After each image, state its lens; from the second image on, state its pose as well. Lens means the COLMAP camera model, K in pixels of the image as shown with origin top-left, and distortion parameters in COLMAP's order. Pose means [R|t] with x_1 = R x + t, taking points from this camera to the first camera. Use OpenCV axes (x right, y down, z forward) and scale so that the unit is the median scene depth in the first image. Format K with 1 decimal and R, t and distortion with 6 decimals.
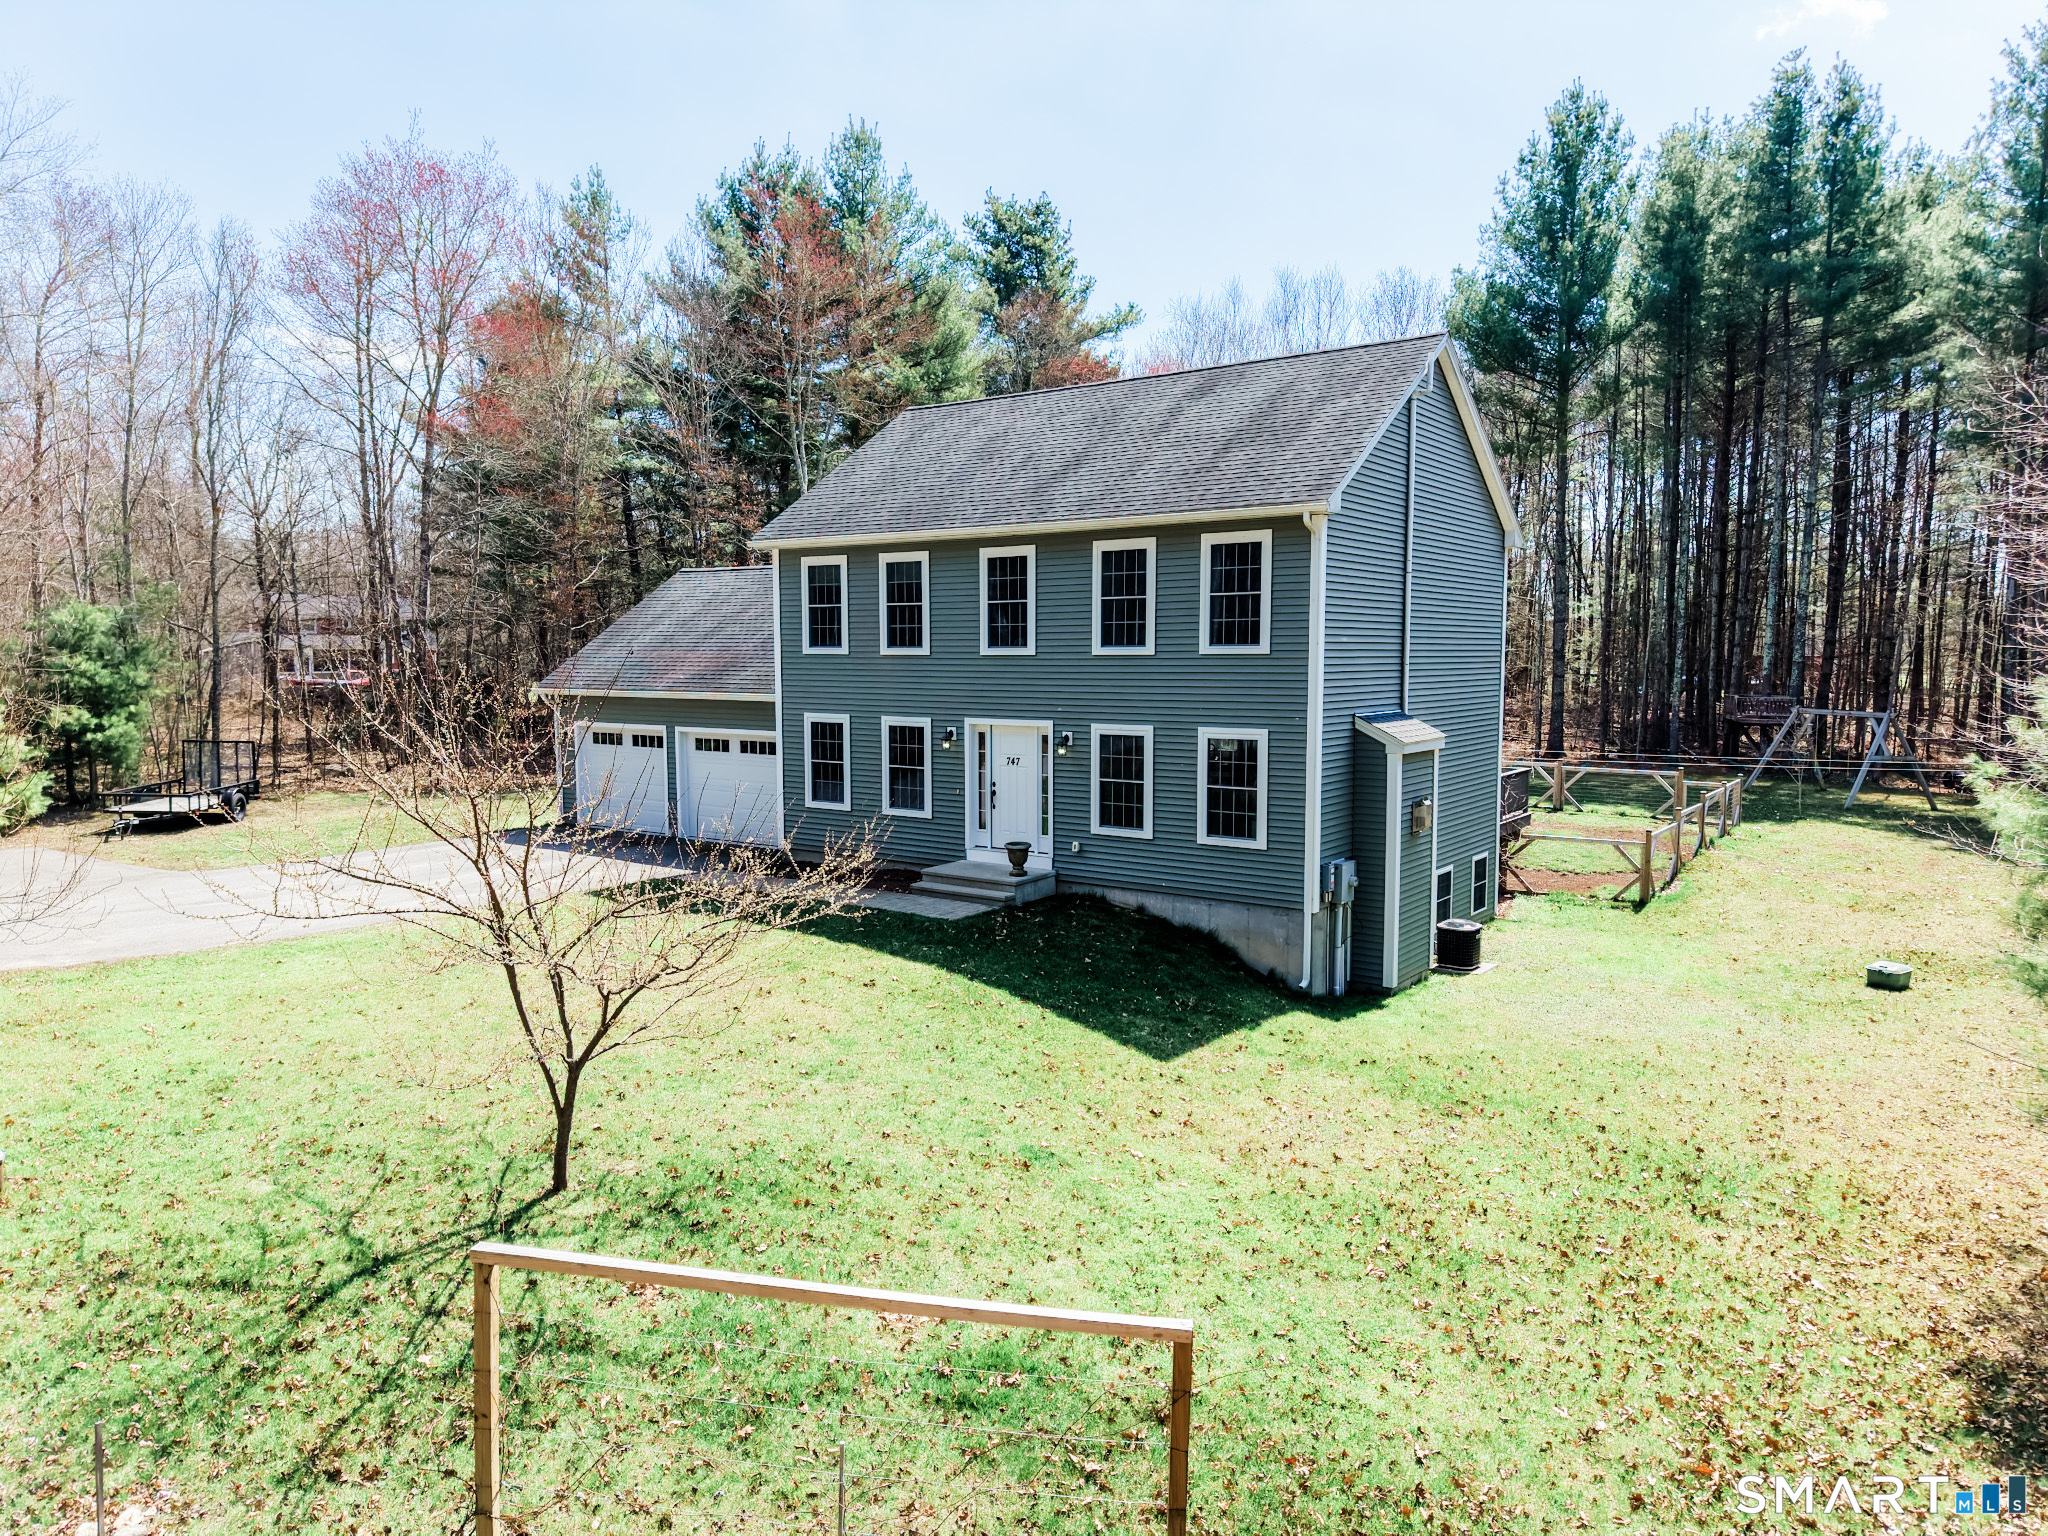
lens RADIAL K [[1385.0, 0, 1024.0], [0, 1385.0, 768.0], [0, 0, 1]] dist [0.011531, -0.003227]
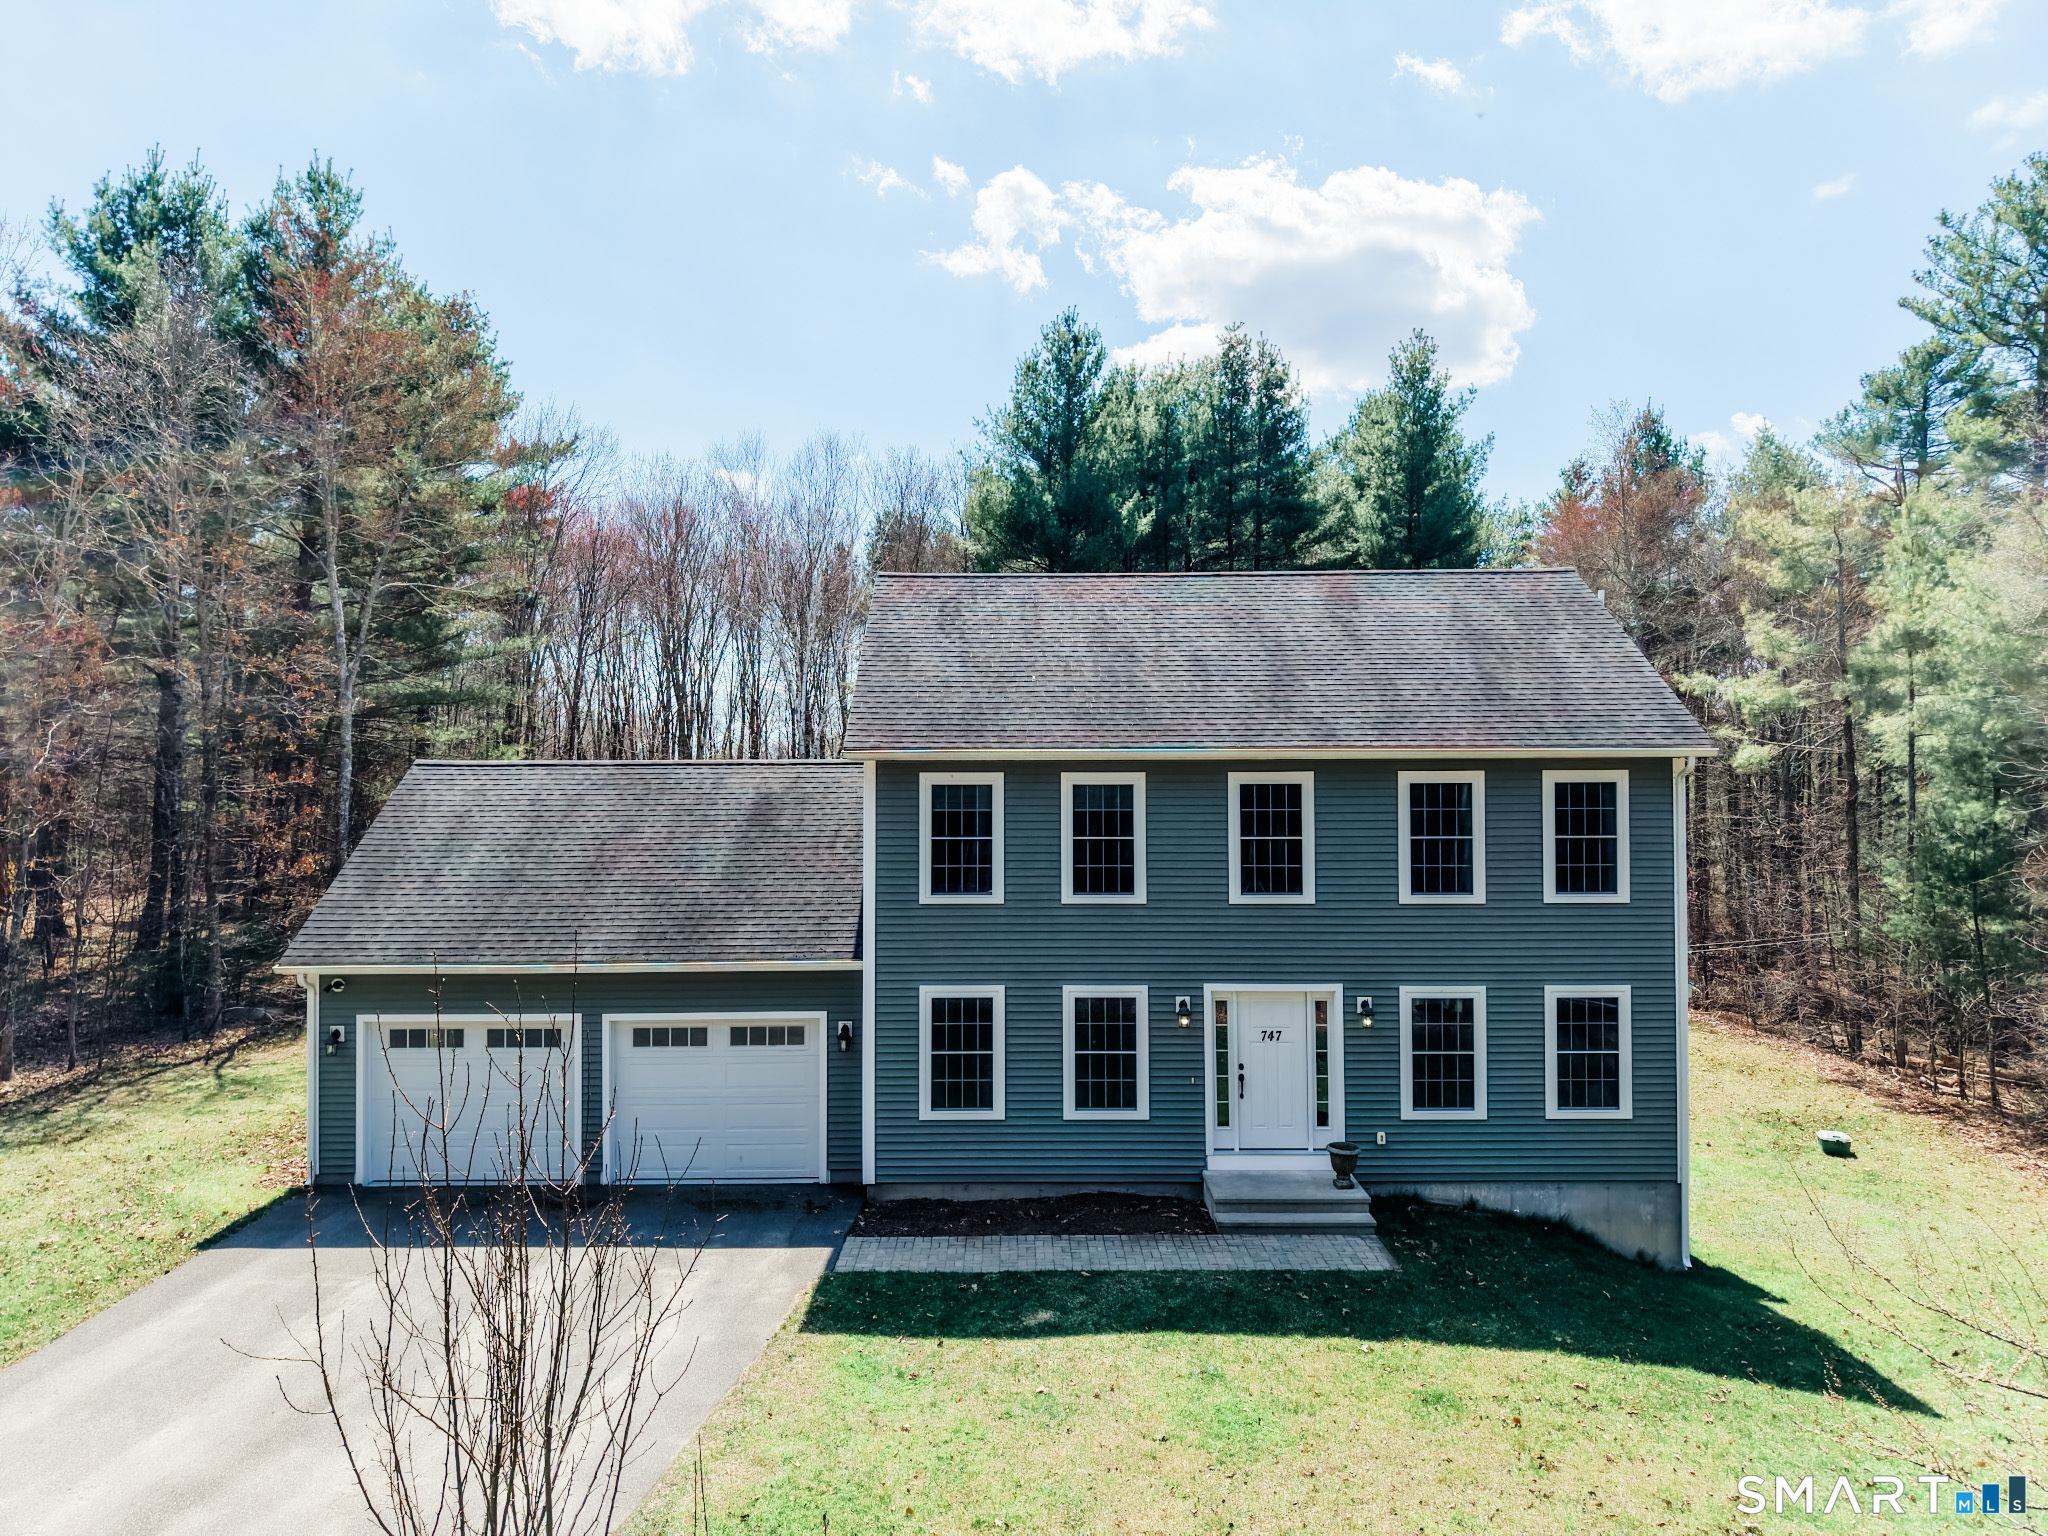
lens RADIAL K [[1385.0, 0, 1024.0], [0, 1385.0, 768.0], [0, 0, 1]] dist [0.011531, -0.003227]
pose [[0.807822, 0.009713, 0.589346, -0.594973], [0.051172, 0.994933, -0.086539, -0.096307], [-0.587200, 0.100066, 0.803233, 0.416165]]
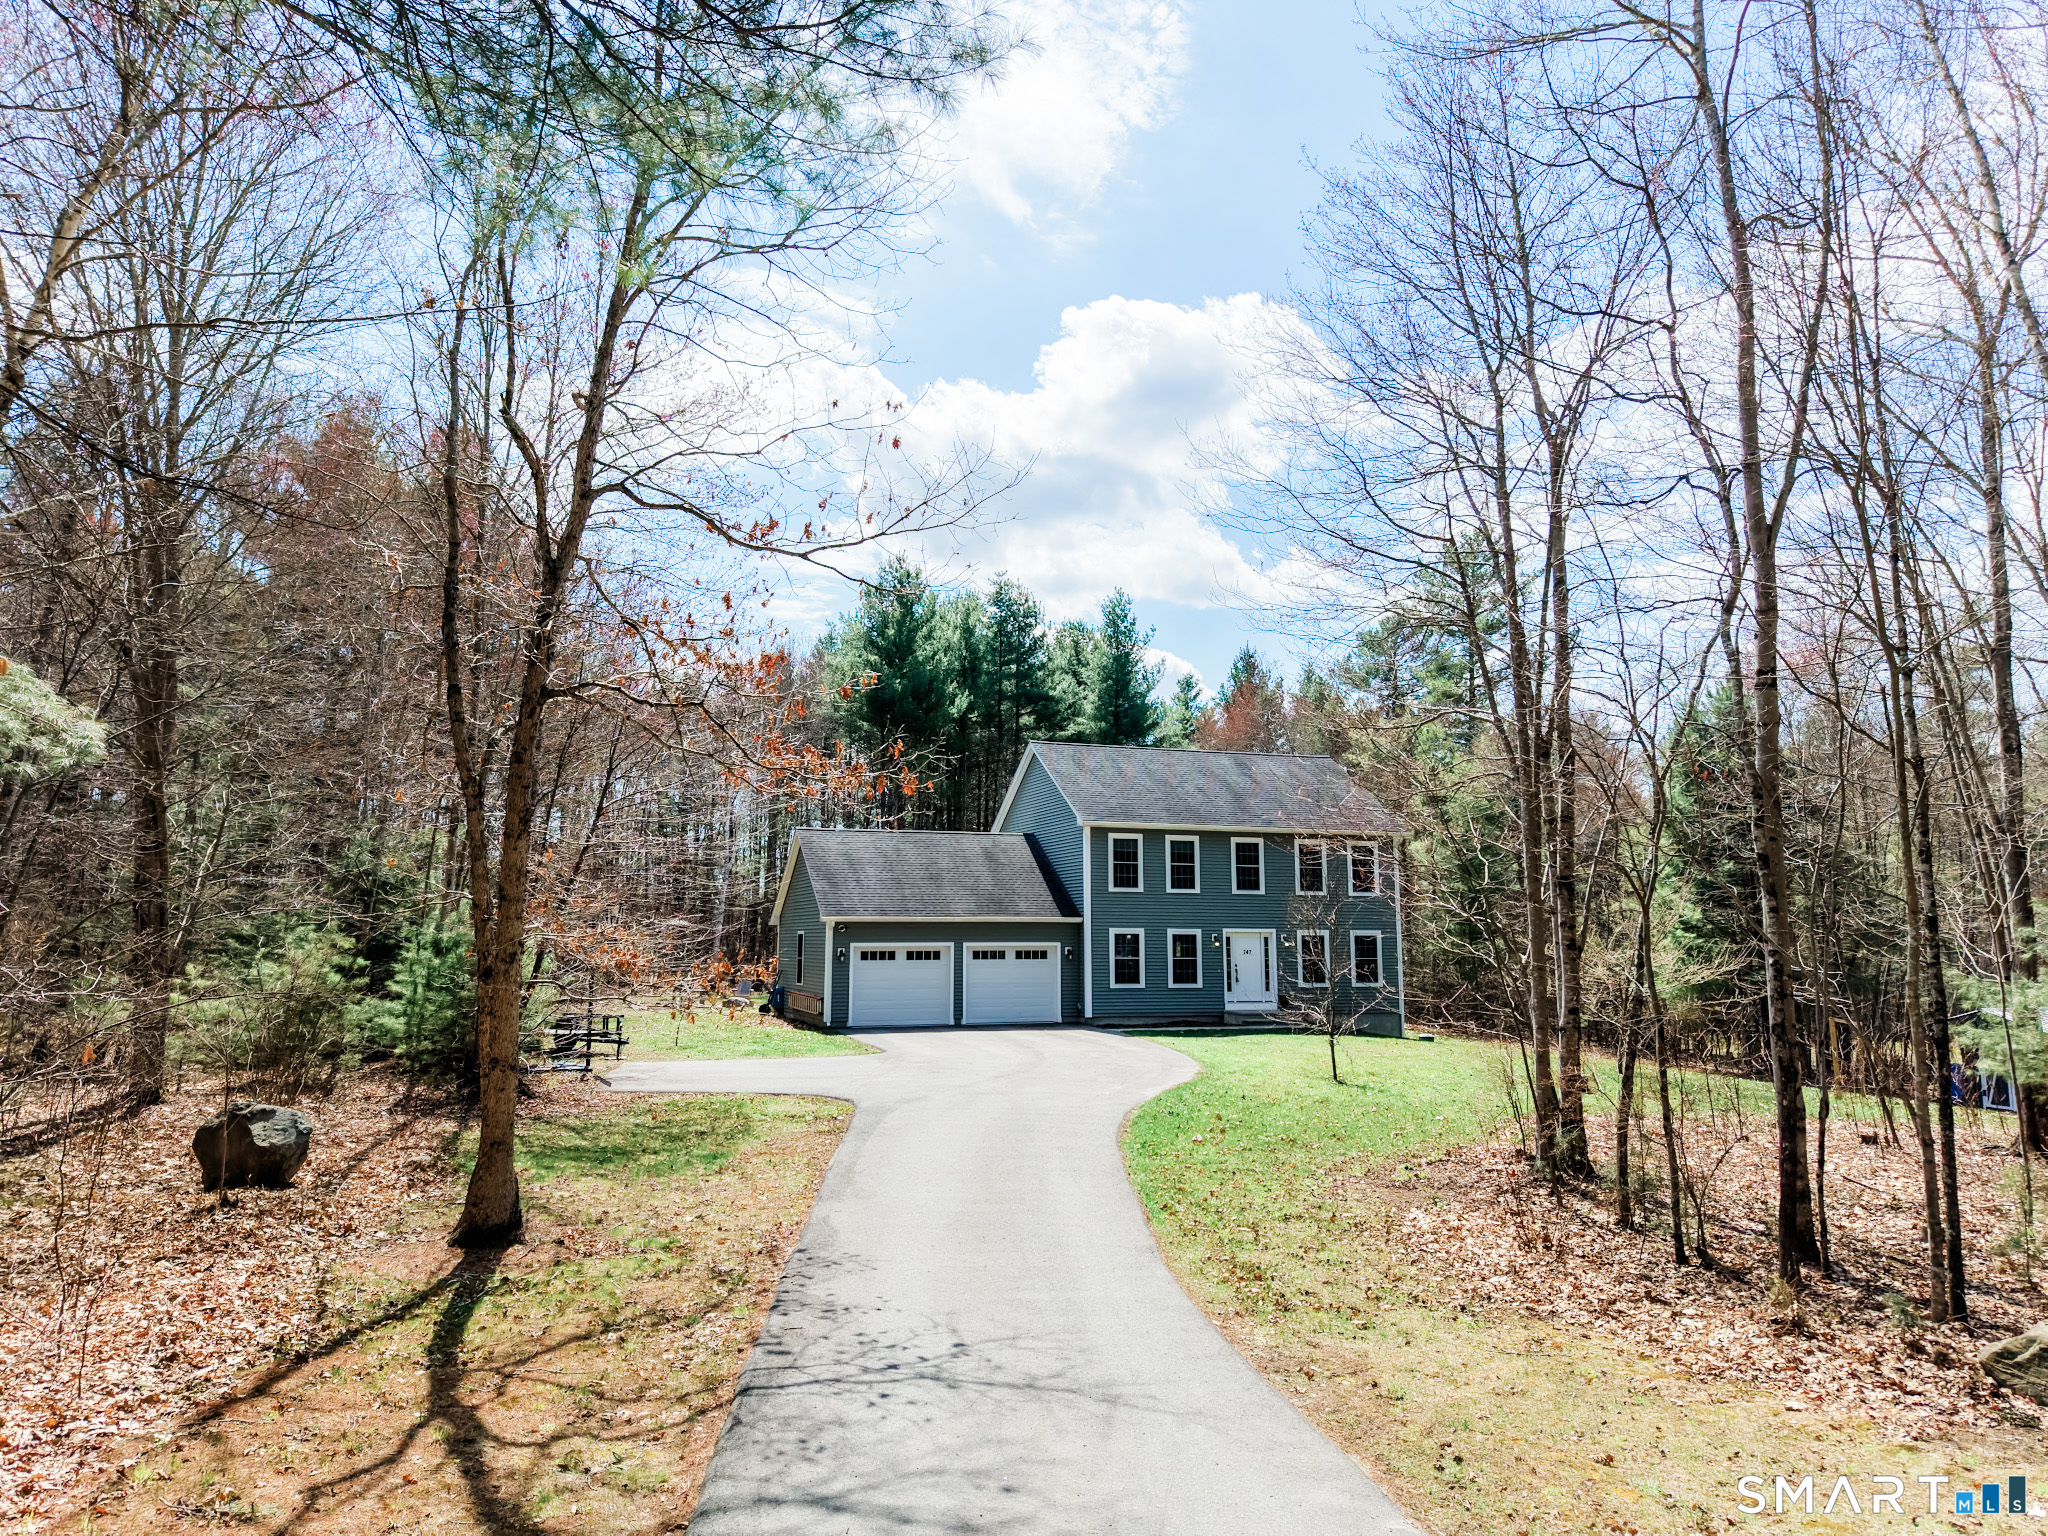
lens RADIAL K [[1385.0, 0, 1024.0], [0, 1385.0, 768.0], [0, 0, 1]] dist [0.011531, -0.003227]
pose [[0.555711, 0.110588, 0.823988, -1.711516], [0.066148, 0.982090, -0.176419, 0.059792], [-0.828740, 0.152543, 0.538443, 0.209014]]
